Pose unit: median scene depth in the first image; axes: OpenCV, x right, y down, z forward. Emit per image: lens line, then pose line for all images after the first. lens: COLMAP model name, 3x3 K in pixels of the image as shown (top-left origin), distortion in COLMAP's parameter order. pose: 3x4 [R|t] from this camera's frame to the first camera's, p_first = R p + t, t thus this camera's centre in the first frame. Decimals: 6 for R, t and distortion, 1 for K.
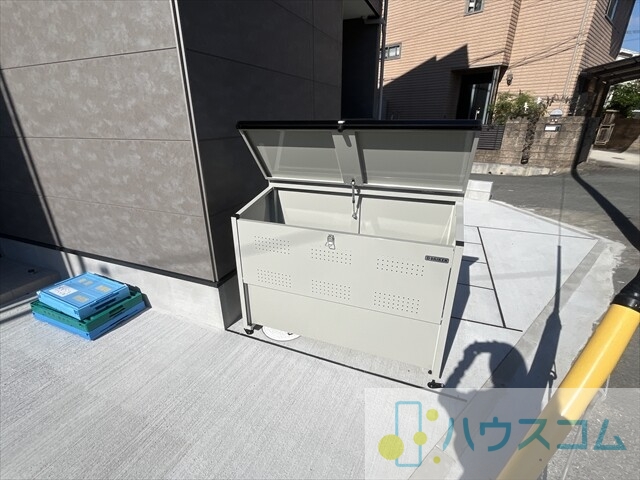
lens RADIAL K [[305.7, 0, 317.0], [0, 305.7, 243.8], [0, 0, 1]] dist [-0.002211, -0.000487]
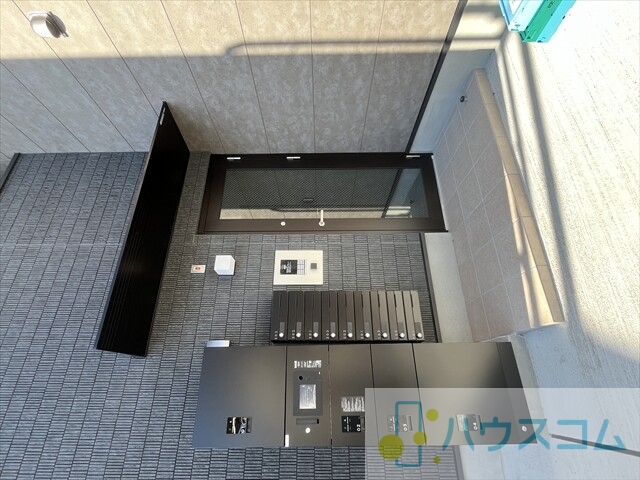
lens RADIAL K [[305.7, 0, 316.7], [0, 305.7, 243.1], [0, 0, 1]] dist [-0.002211, -0.000487]
pose [[-0.006137, -0.726777, -0.686846, -0.793752], [0.922417, 0.261119, -0.284541, 0.076418], [0.386147, -0.635304, 0.668789, 0.031237]]
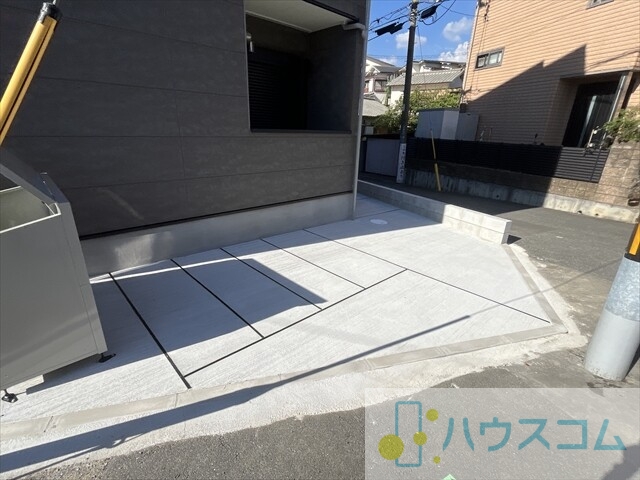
lens RADIAL K [[305.7, 0, 316.5], [0, 305.7, 243.6], [0, 0, 1]] dist [-0.002211, -0.000487]
pose [[0.910071, 0.179981, -0.373333, 1.201048], [-0.192081, 0.981367, 0.004874, -0.160857], [0.367254, 0.067274, 0.927685, 0.335765]]
